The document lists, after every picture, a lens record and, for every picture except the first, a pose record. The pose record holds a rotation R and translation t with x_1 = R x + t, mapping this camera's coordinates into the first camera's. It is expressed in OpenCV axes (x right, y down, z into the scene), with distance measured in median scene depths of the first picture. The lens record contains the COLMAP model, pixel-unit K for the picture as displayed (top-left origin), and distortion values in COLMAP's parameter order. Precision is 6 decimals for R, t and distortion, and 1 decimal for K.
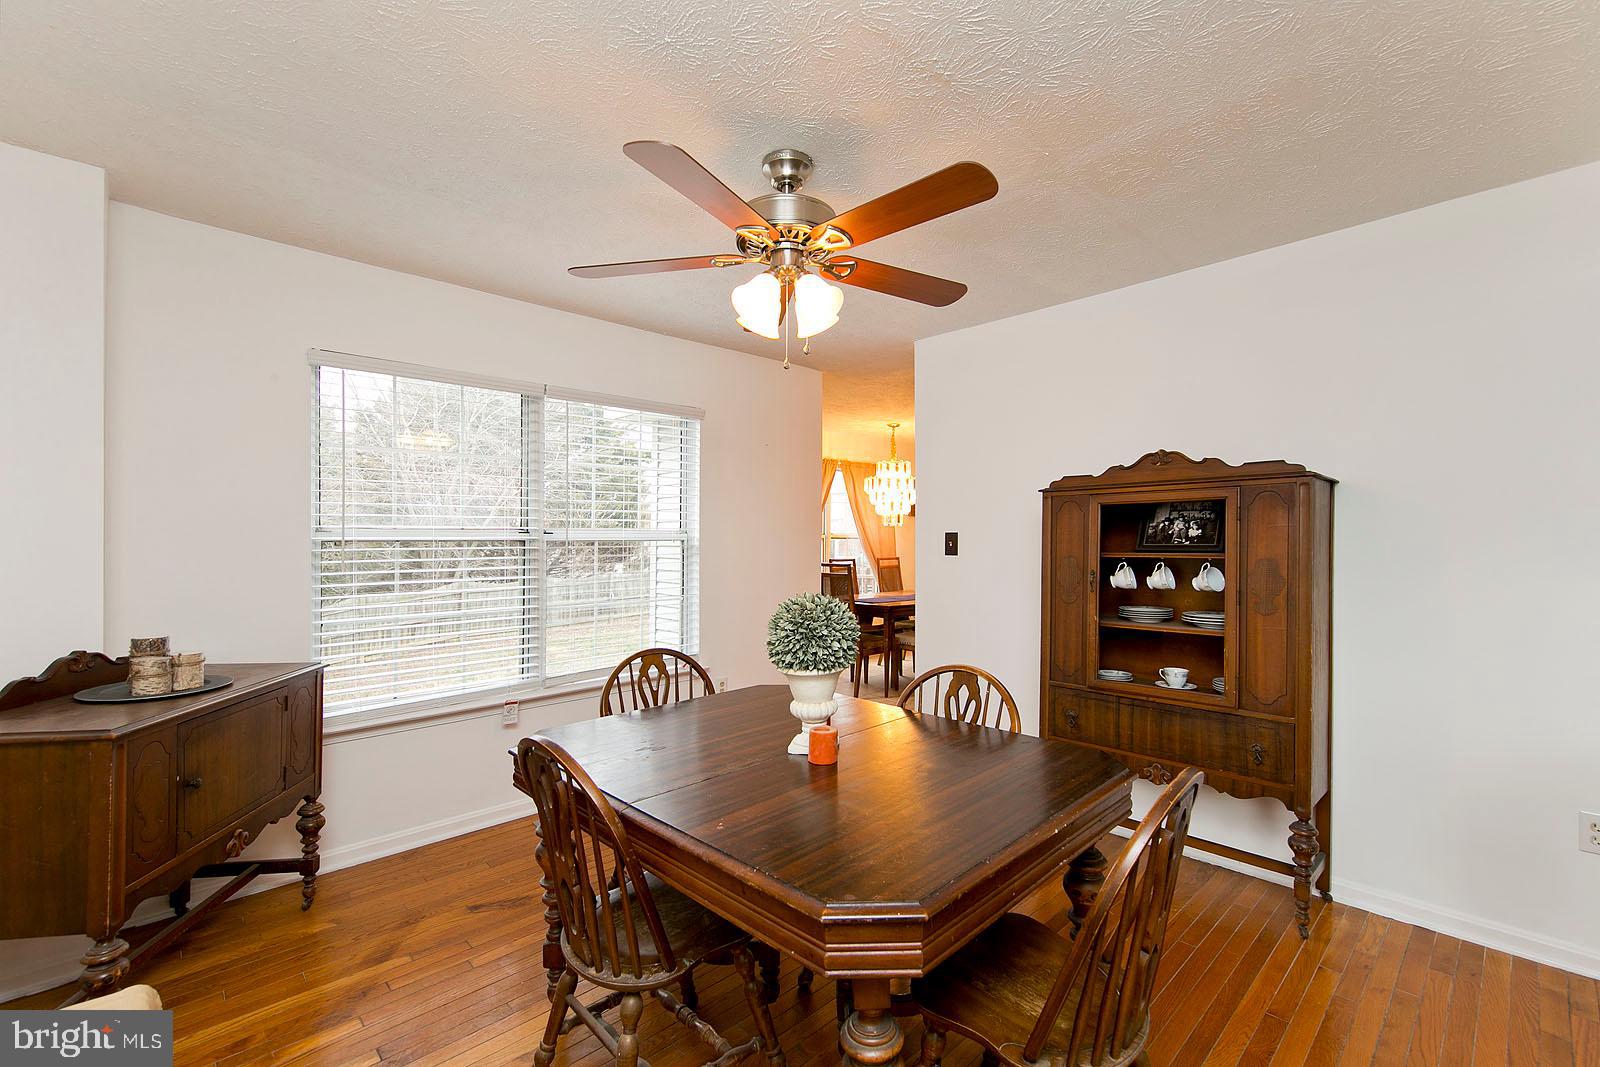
lens RADIAL K [[687.9, 0, 799.3], [0, 687.9, 534.8], [0, 0, 1]] dist [0.007557, -0.000651]
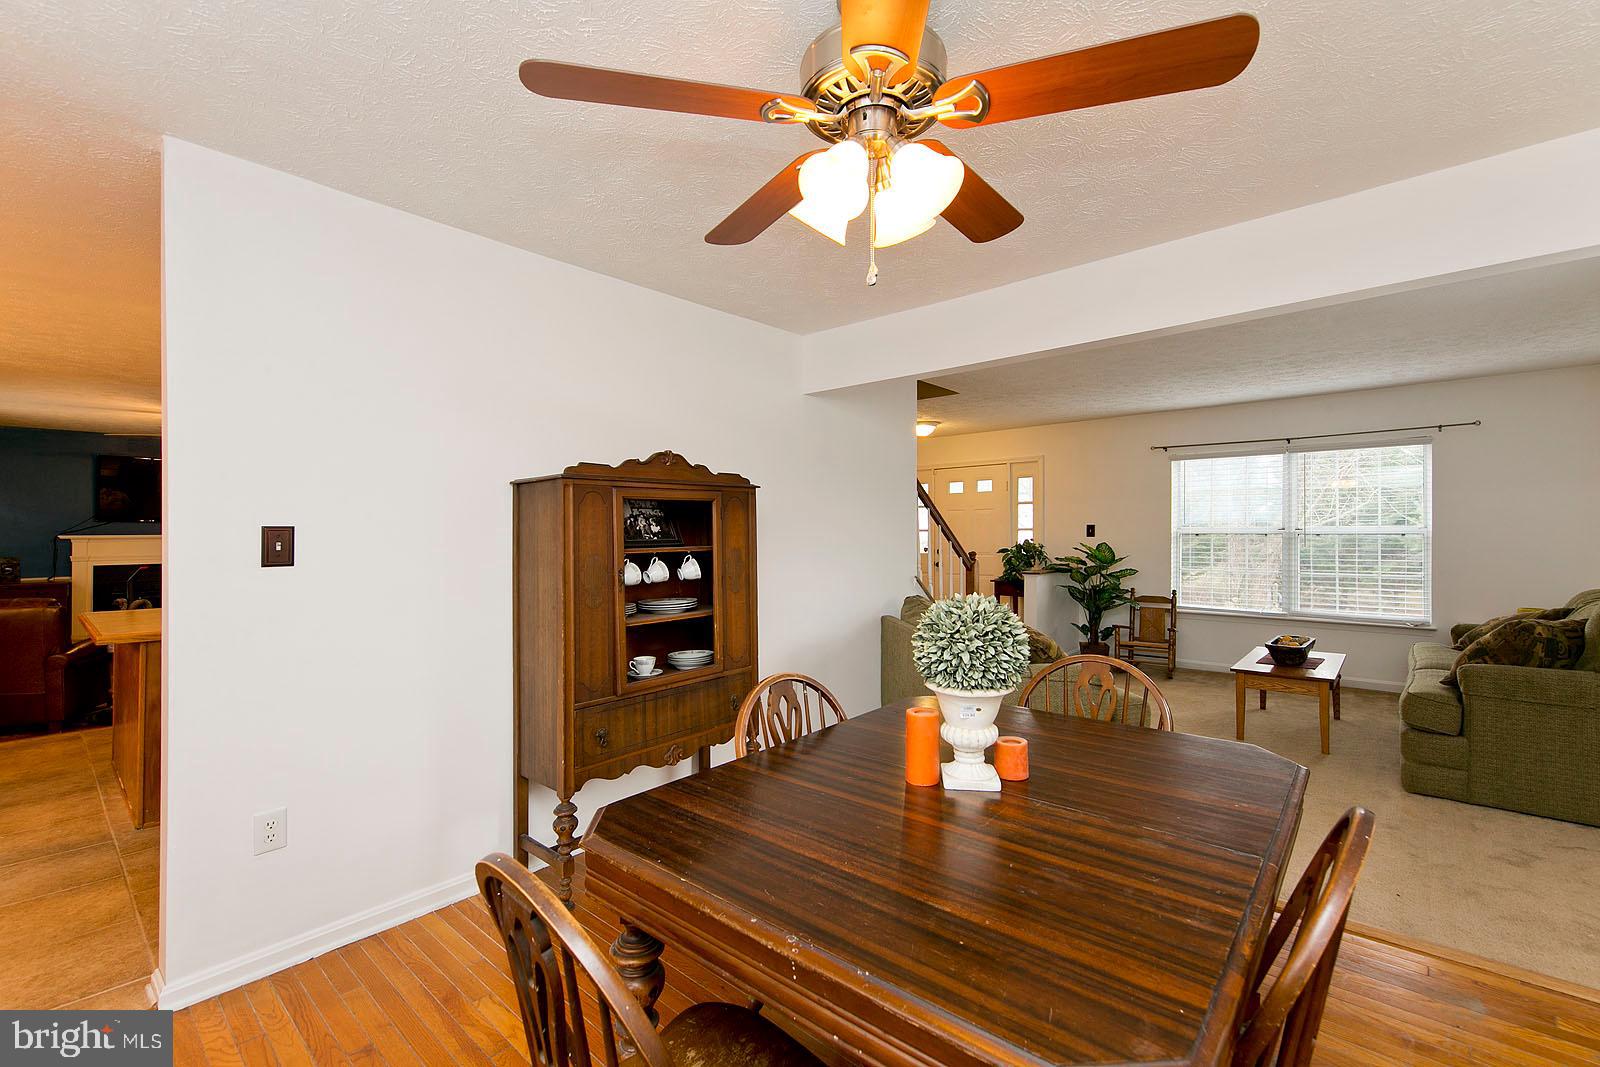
lens RADIAL K [[687.9, 0, 774.6], [0, 687.9, 529.7], [0, 0, 1]] dist [0.007557, -0.000651]
pose [[-0.059874, 0.007756, 0.998176, -0.531098], [0.004382, 0.999962, -0.007507, 0.007628], [-0.998196, 0.003925, -0.059906, 0.878215]]
